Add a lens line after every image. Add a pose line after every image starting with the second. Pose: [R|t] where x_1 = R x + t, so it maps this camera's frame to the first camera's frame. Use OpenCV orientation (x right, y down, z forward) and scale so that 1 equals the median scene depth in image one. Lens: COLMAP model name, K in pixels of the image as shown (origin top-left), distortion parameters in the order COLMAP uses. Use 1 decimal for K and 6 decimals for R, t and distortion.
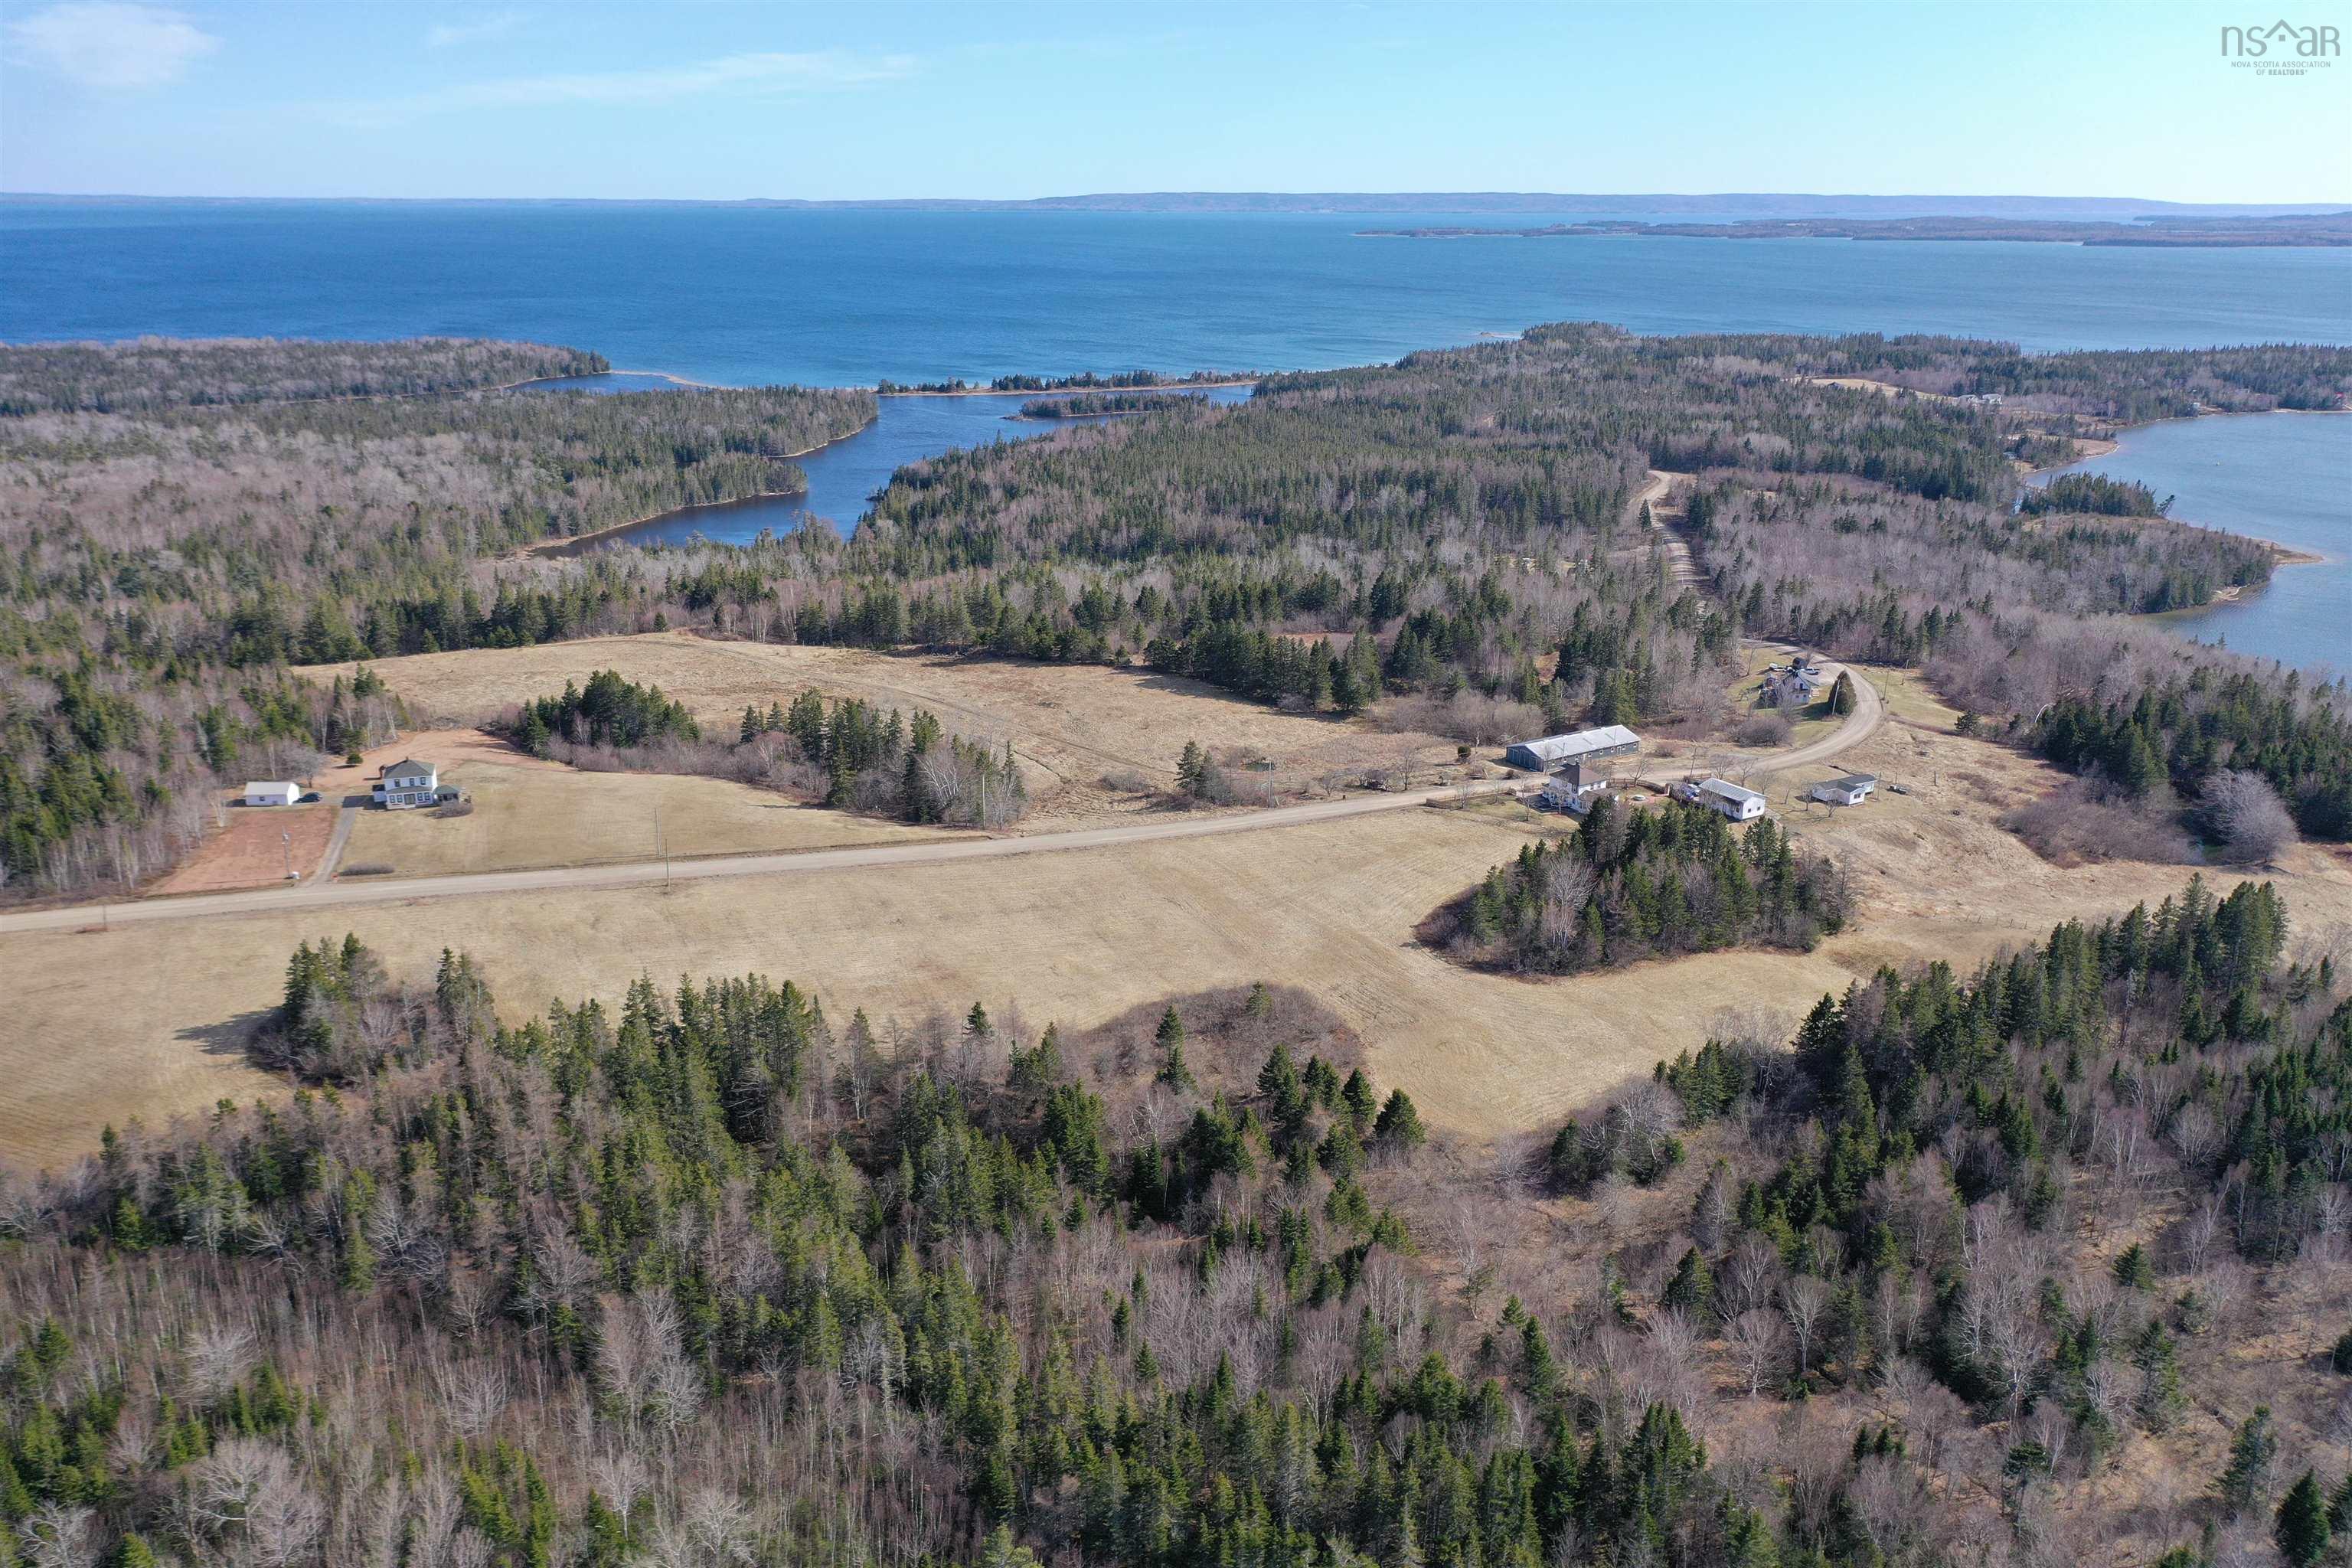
lens RADIAL K [[1863.4, 0, 1184.2], [0, 1863.4, 791.7], [0, 0, 1]] dist [0.007211, 0.009876]
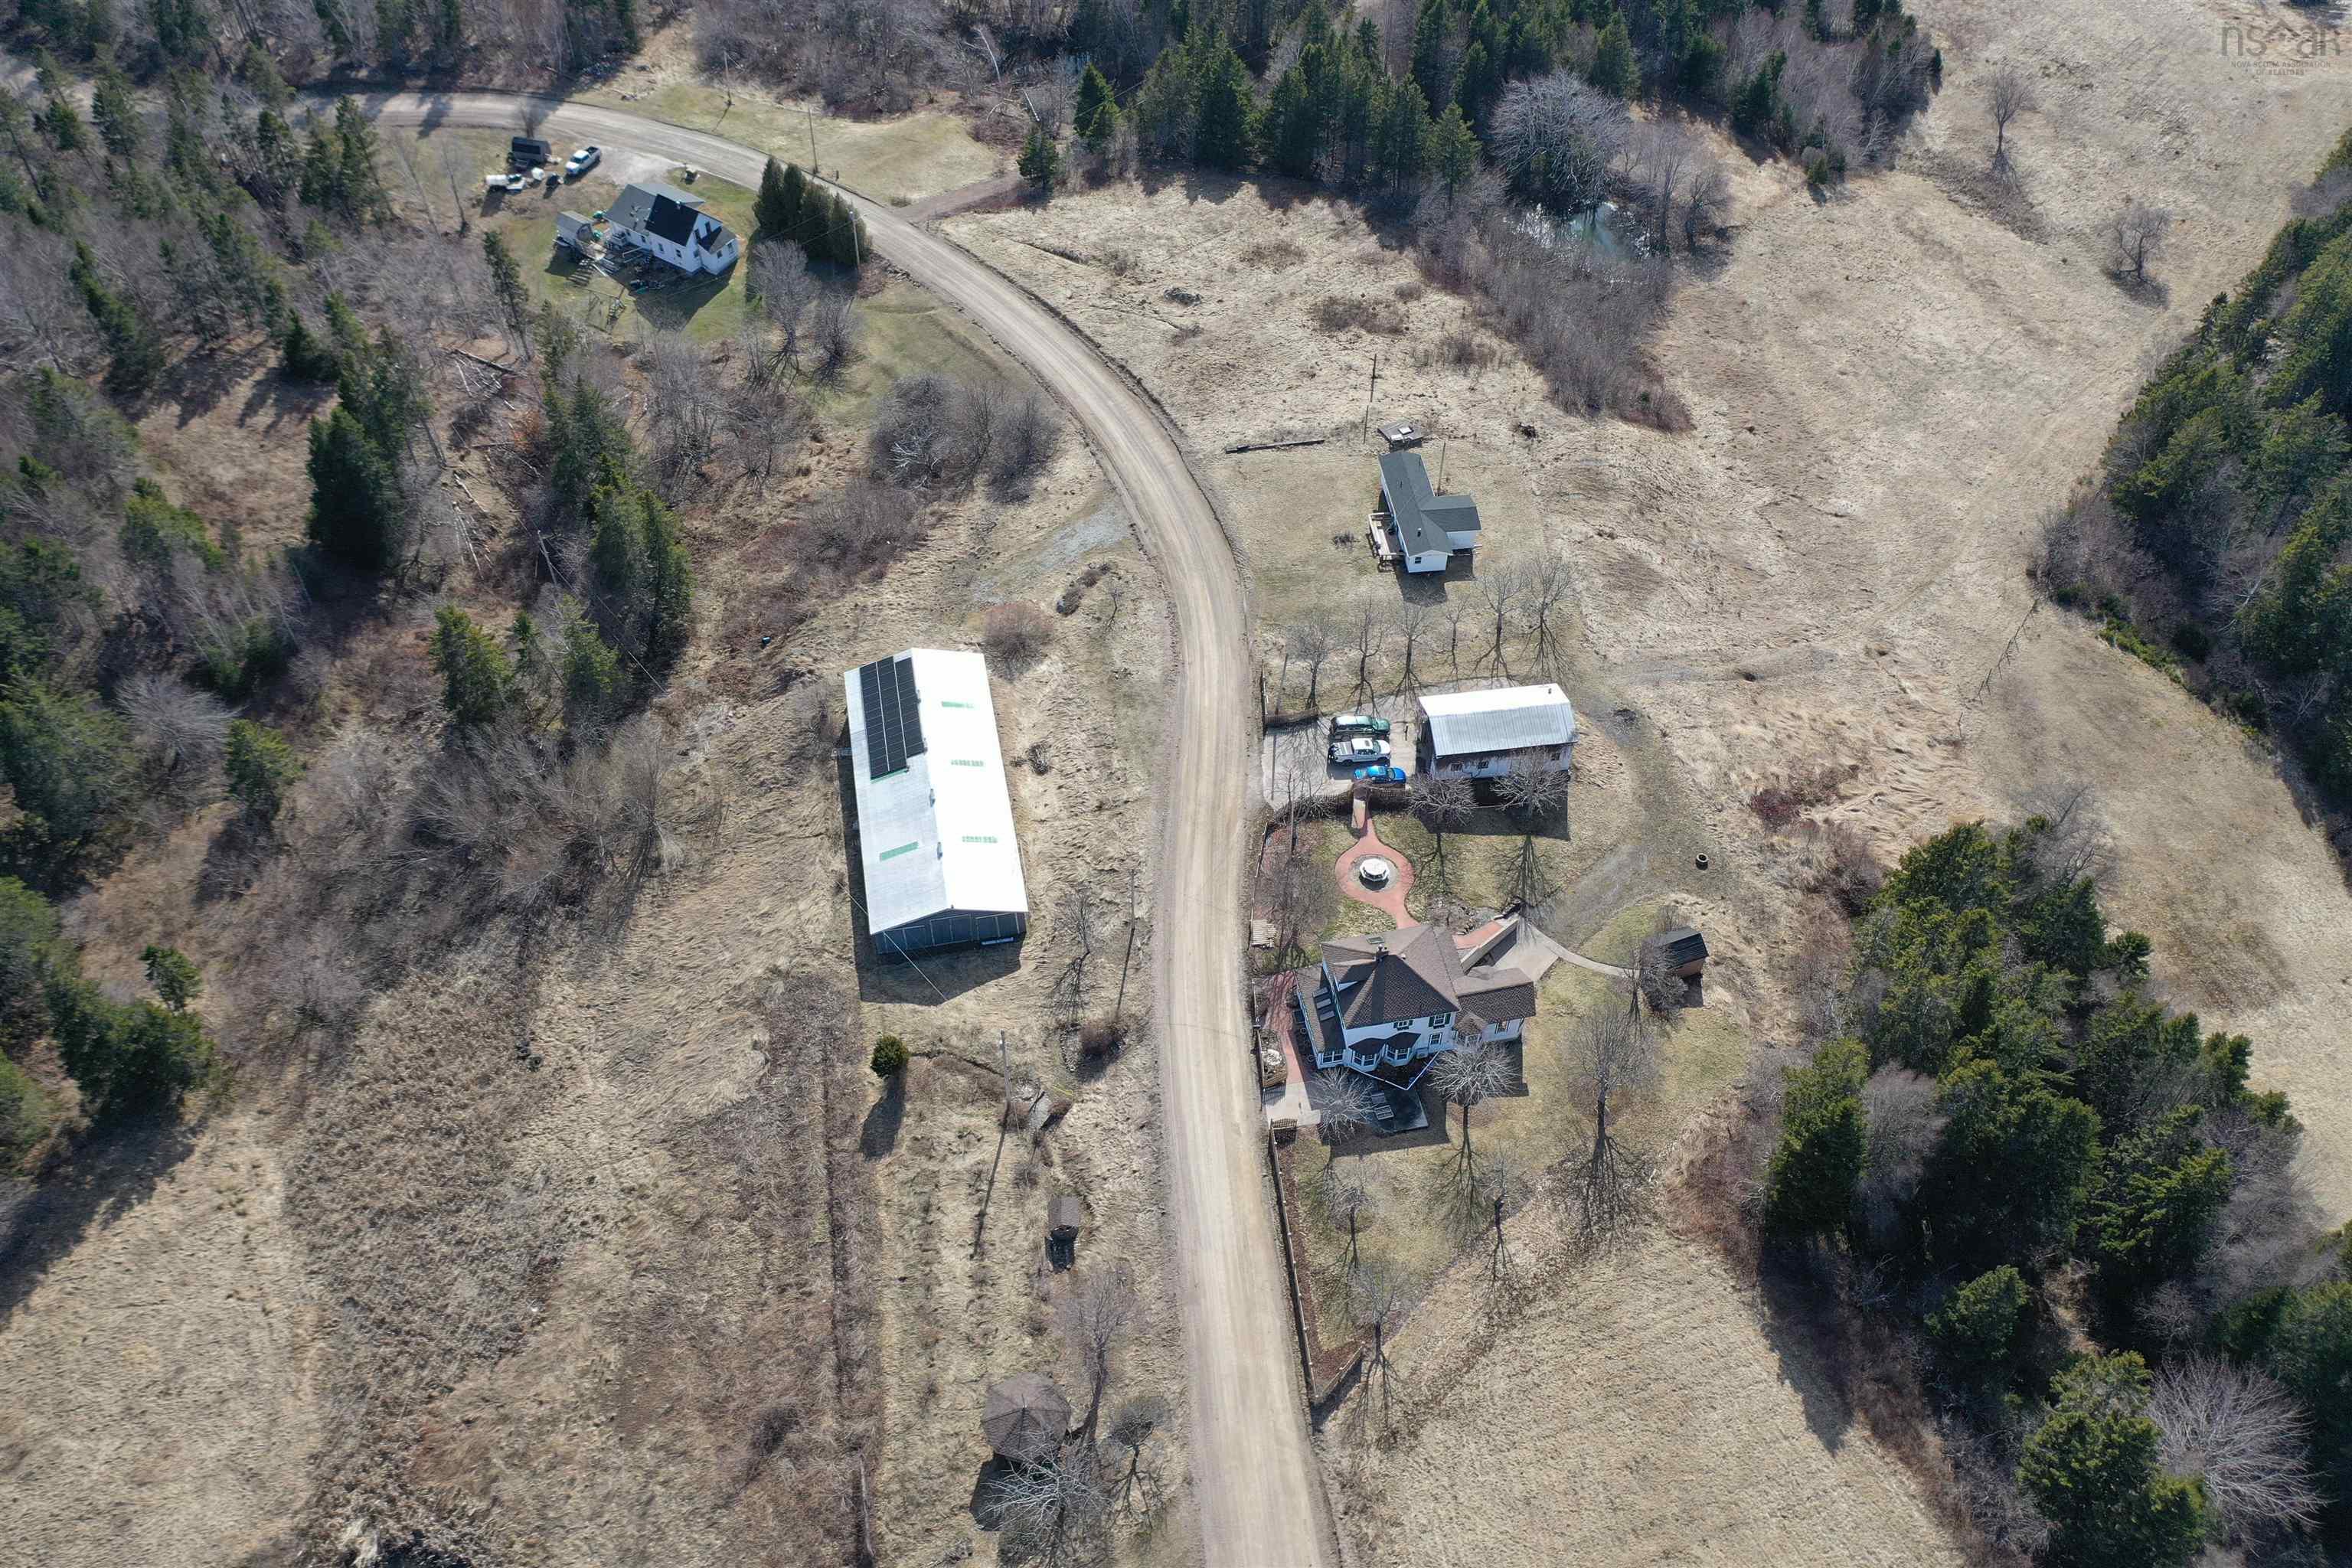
lens RADIAL K [[1863.4, 0, 1184.2], [0, 1863.4, 791.7], [0, 0, 1]] dist [0.007211, 0.009876]
pose [[0.385021, -0.687079, 0.616183, -0.001657], [0.284439, 0.723495, 0.629007, -0.108839], [-0.877983, -0.066915, 0.473993, 0.343047]]
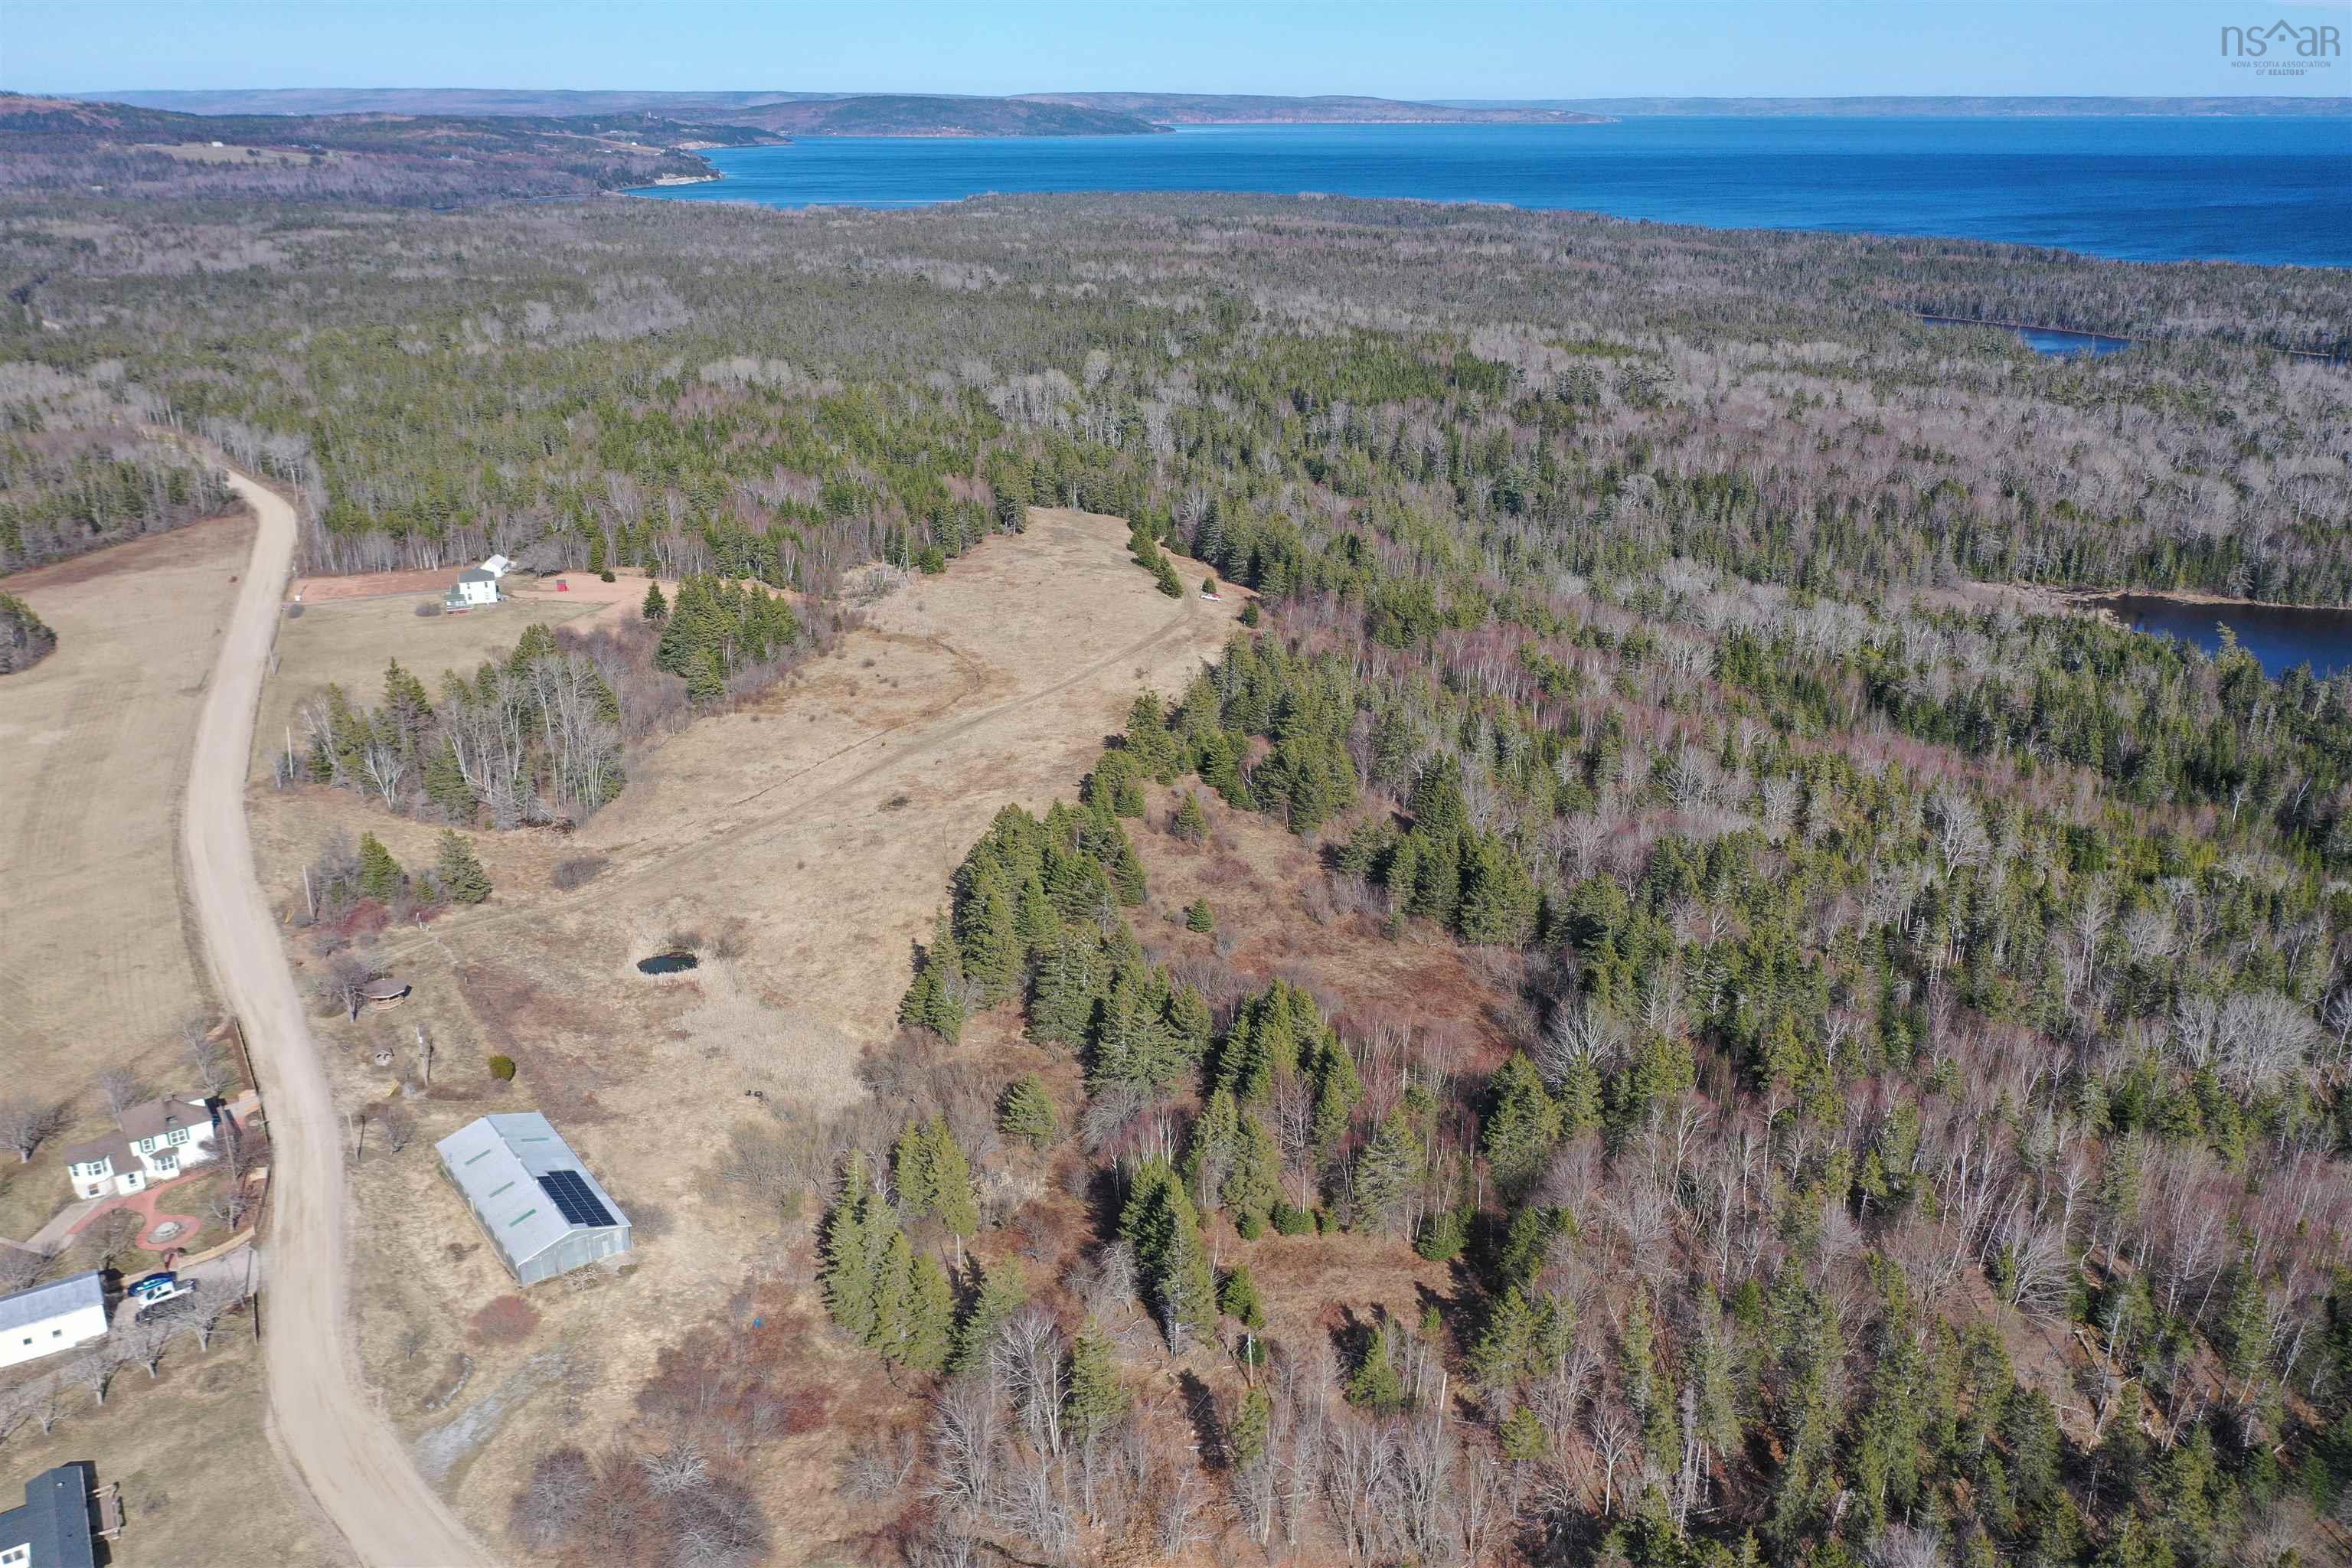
lens RADIAL K [[1863.4, 0, 1184.2], [0, 1863.4, 791.7], [0, 0, 1]] dist [0.007211, 0.009876]
pose [[0.044521, 0.342243, -0.938556, 0.290489], [-0.303871, 0.899611, 0.313627, -0.148627], [0.951672, 0.271237, 0.144050, 0.470965]]
